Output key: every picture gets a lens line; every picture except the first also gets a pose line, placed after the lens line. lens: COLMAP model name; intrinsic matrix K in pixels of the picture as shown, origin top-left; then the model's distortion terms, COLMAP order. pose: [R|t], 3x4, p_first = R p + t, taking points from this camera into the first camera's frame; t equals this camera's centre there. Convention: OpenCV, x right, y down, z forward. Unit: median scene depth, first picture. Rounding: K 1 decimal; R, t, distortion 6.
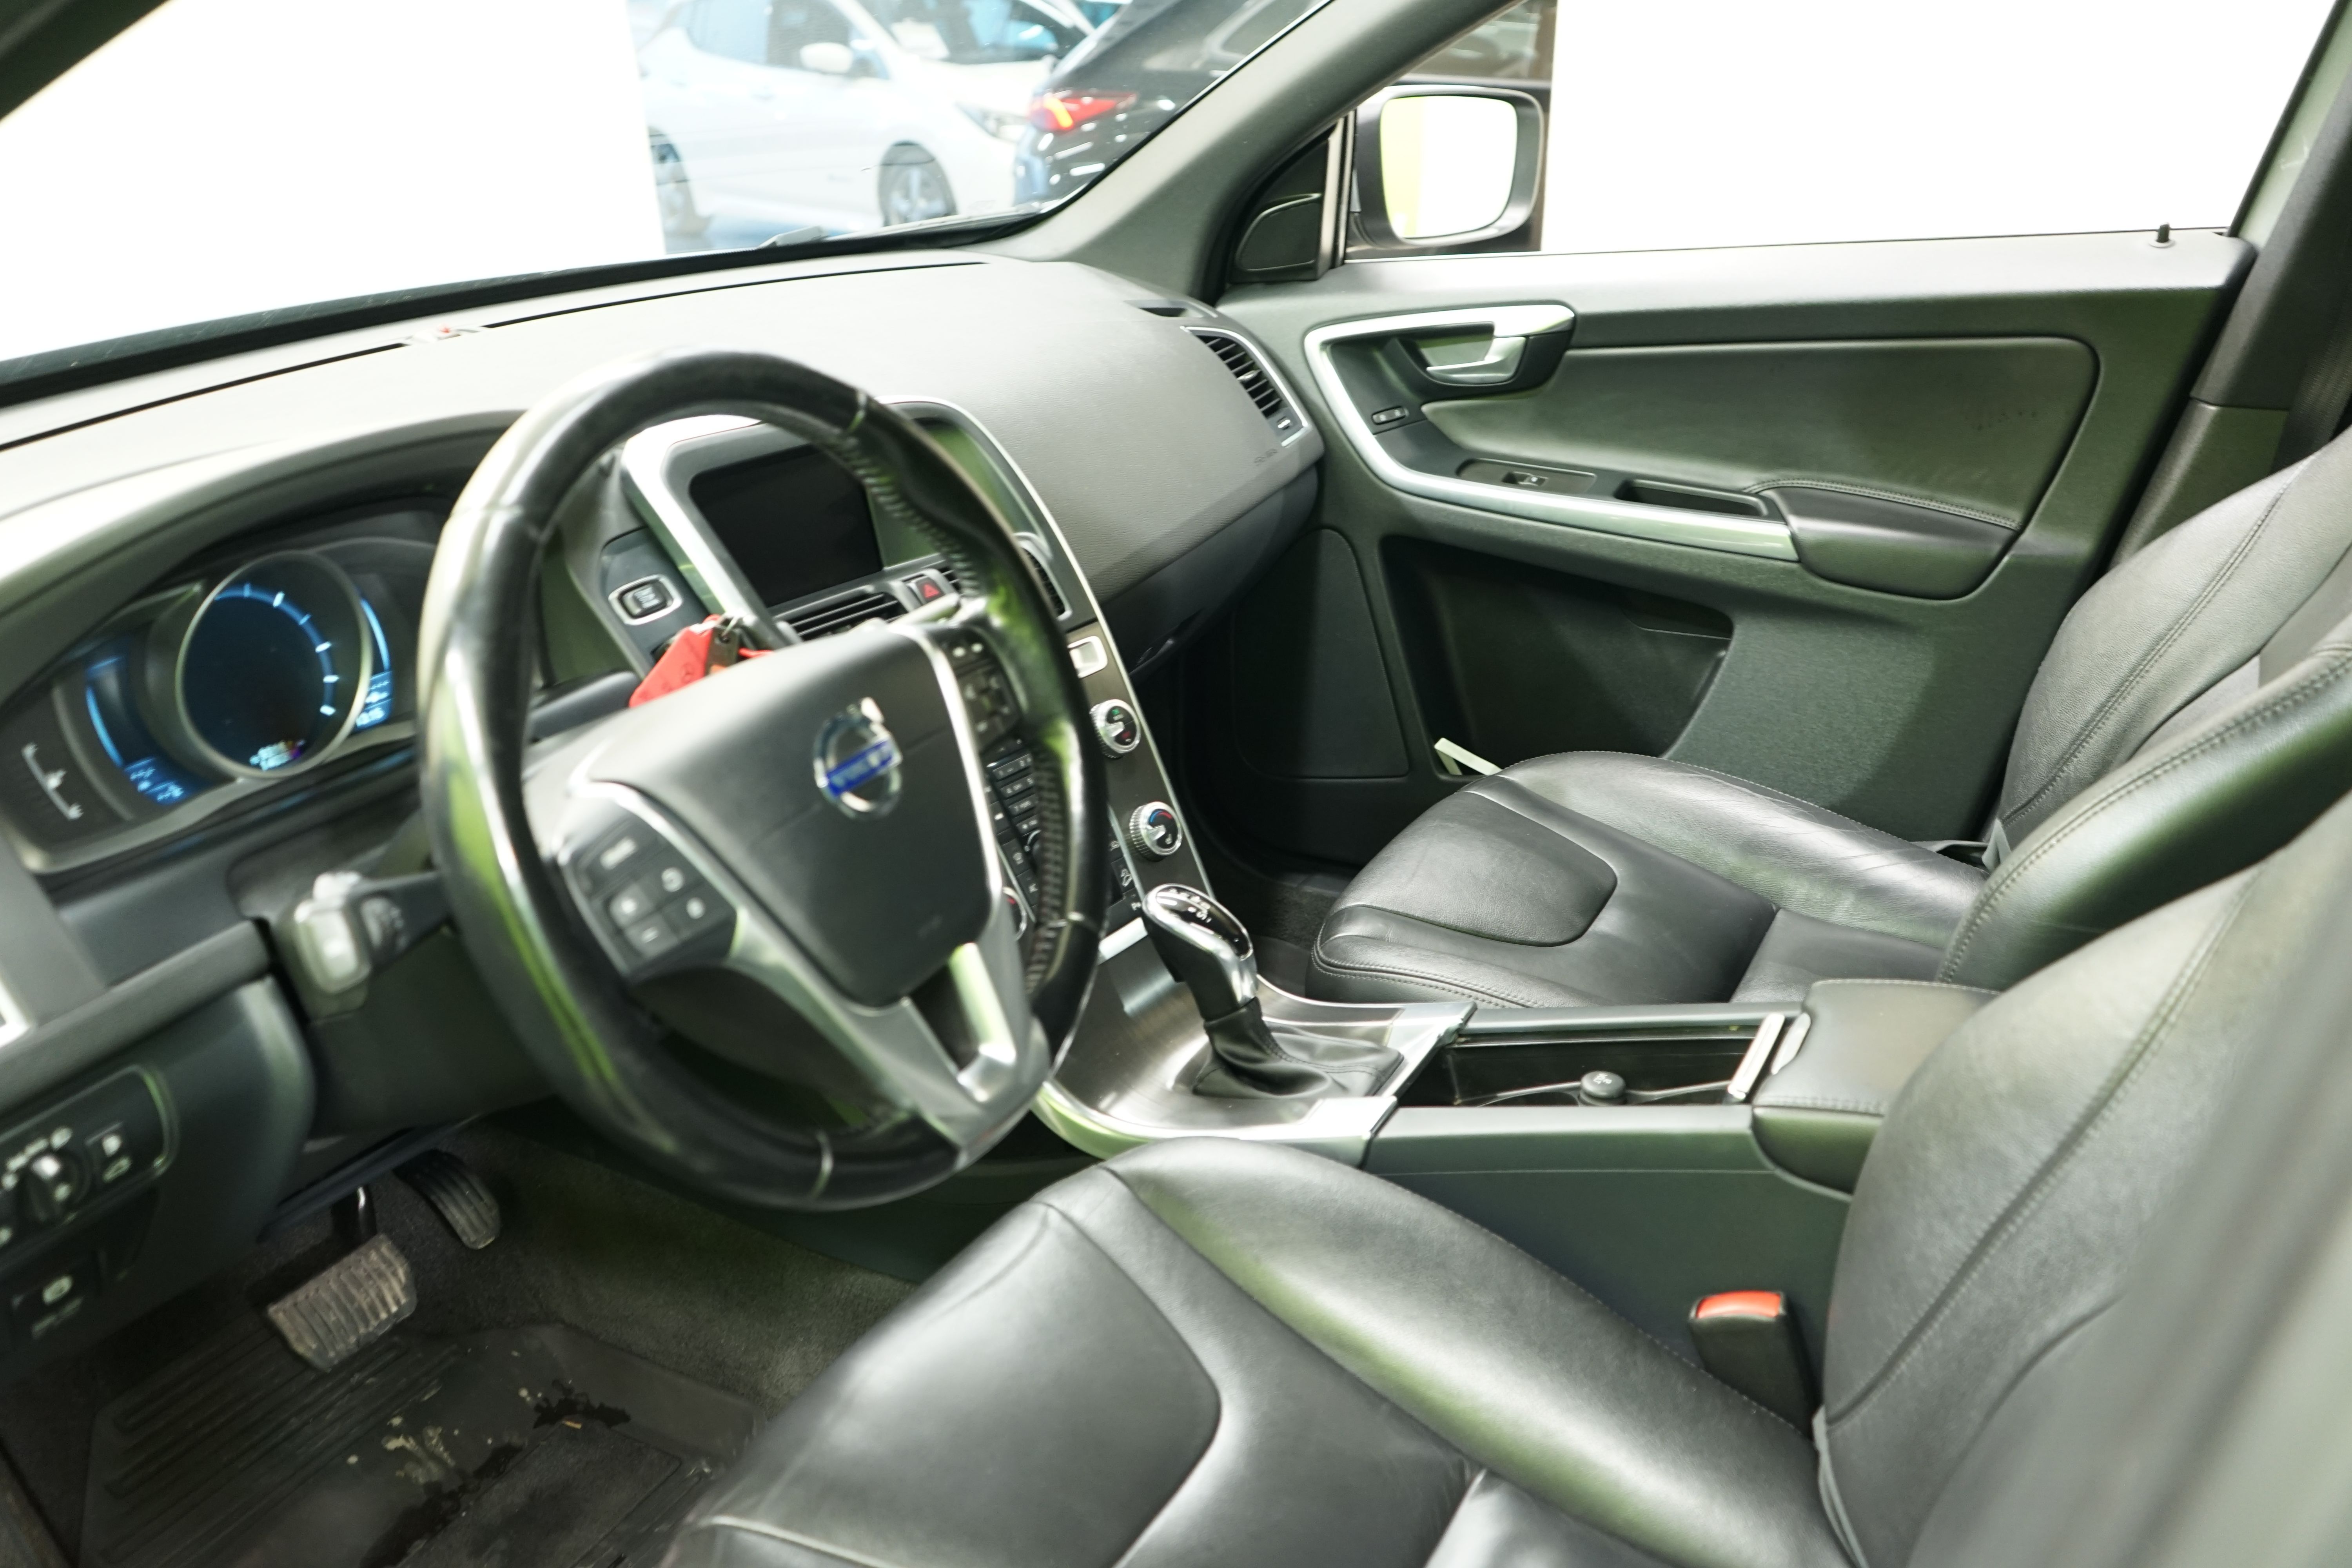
lens RADIAL K [[1849.2, 0, 1176.0], [0, 1849.2, 784.0], [0, 0, 1]] dist [-0.038298, 0.002917]
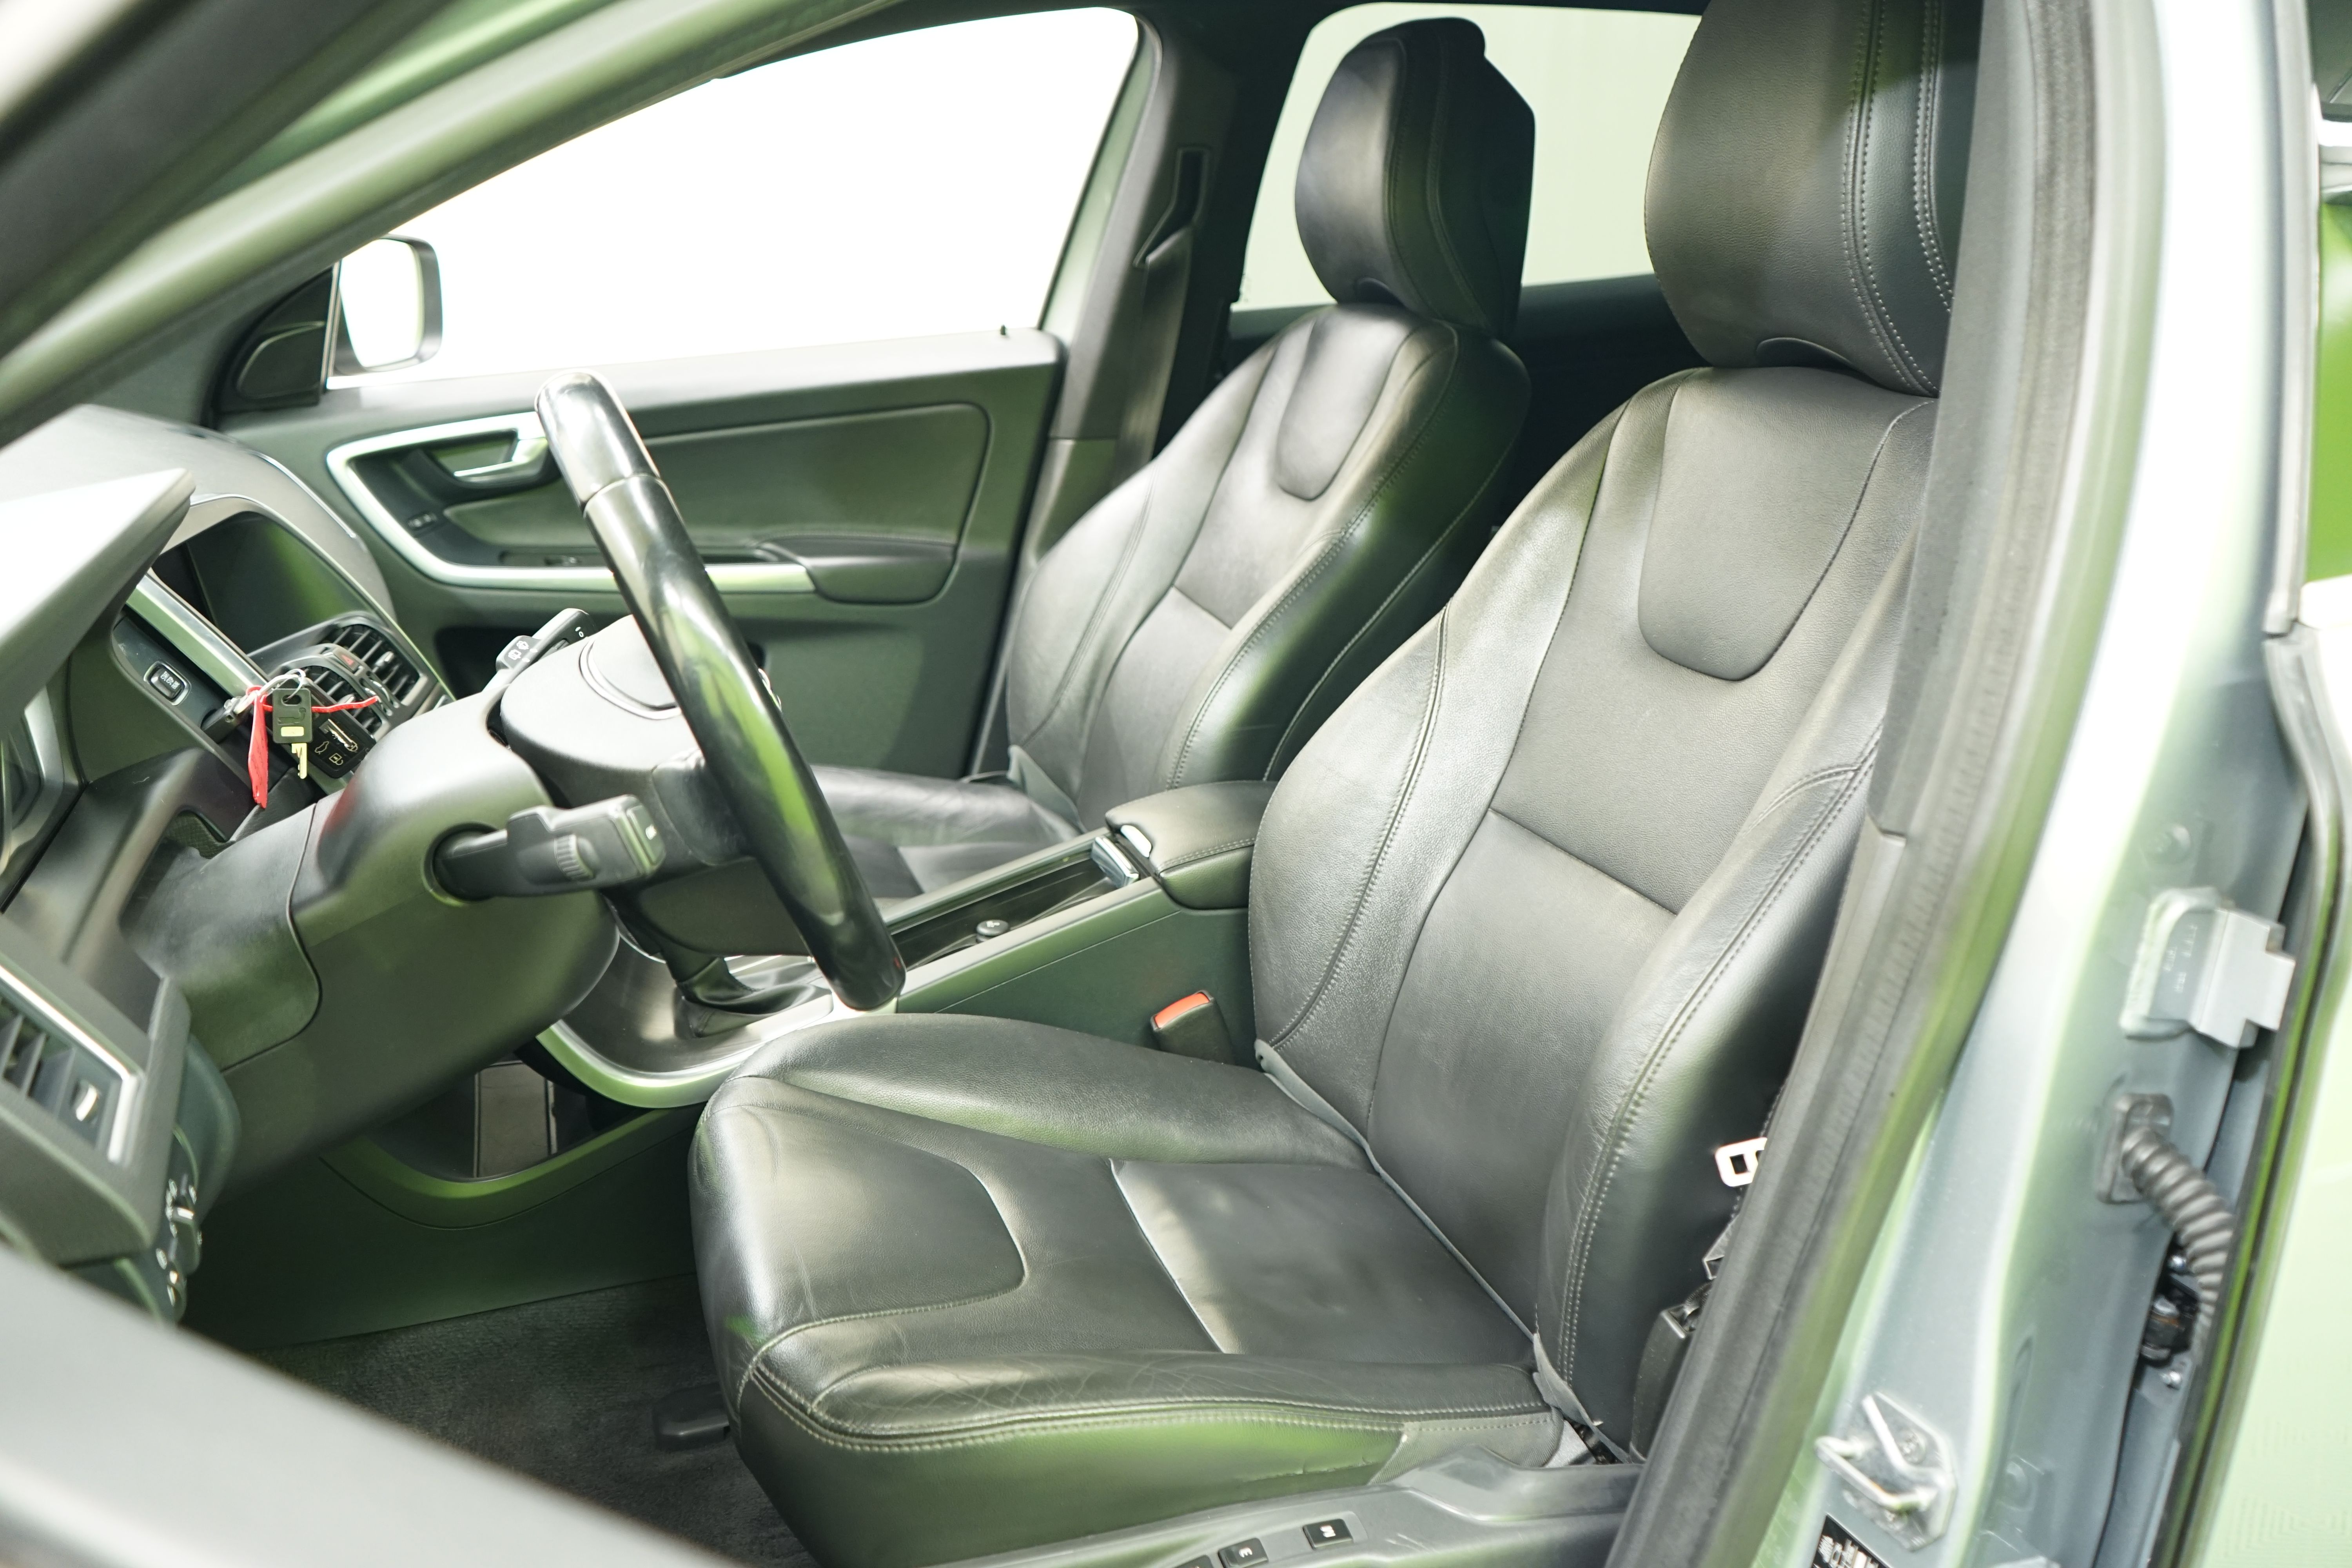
lens RADIAL K [[1849.2, 0, 1176.0], [0, 1849.2, 784.0], [0, 0, 1]] dist [-0.038298, 0.002917]
pose [[0.645554, -0.189793, 0.739756, -0.492249], [0.258040, 0.965869, 0.022624, 0.046641], [-0.718802, 0.176282, 0.672495, -0.024524]]
